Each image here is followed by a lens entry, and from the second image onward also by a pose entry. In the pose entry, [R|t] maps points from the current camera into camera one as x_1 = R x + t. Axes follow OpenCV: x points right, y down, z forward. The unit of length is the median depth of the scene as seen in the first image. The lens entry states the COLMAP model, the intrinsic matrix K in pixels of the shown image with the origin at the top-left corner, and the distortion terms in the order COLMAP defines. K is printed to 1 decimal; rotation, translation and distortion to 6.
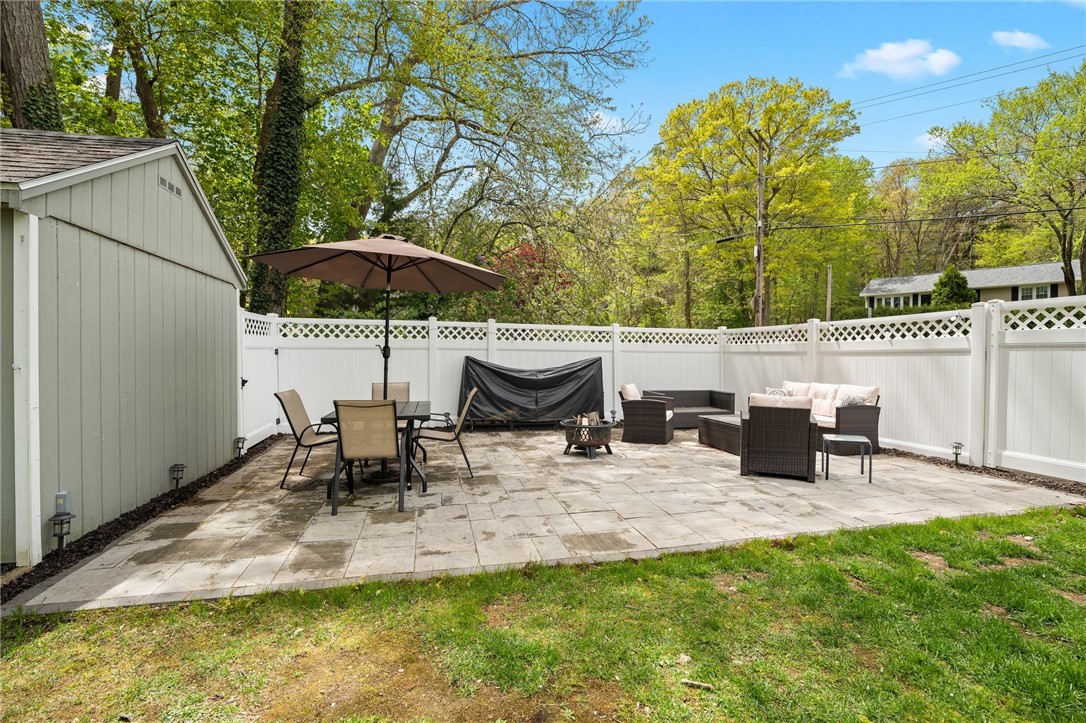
lens RADIAL K [[479.5, 0, 539.7], [0, 479.5, 363.4], [0, 0, 1]] dist [-0.005459, -0.000609]
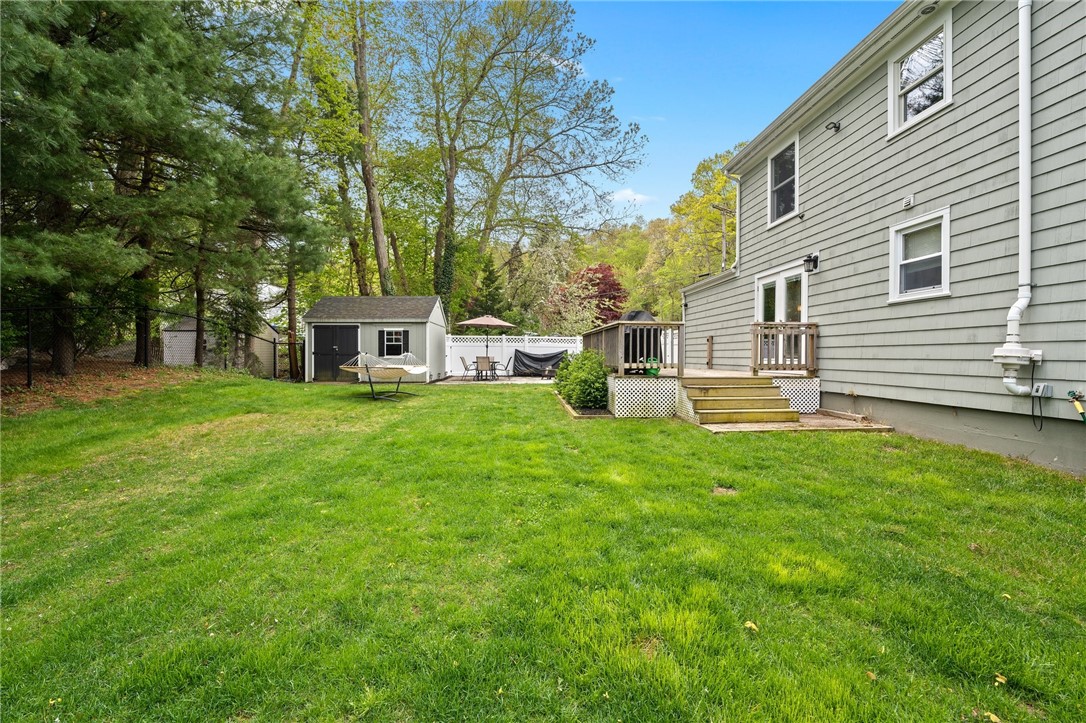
lens RADIAL K [[479.5, 0, 542.6], [0, 479.5, 361.7], [0, 0, 1]] dist [-0.005459, -0.000609]
pose [[0.981103, 0.001182, -0.193481, 0.632698], [-0.002581, 0.999972, -0.006979, 0.091181], [0.193467, 0.007347, 0.981079, -1.969281]]
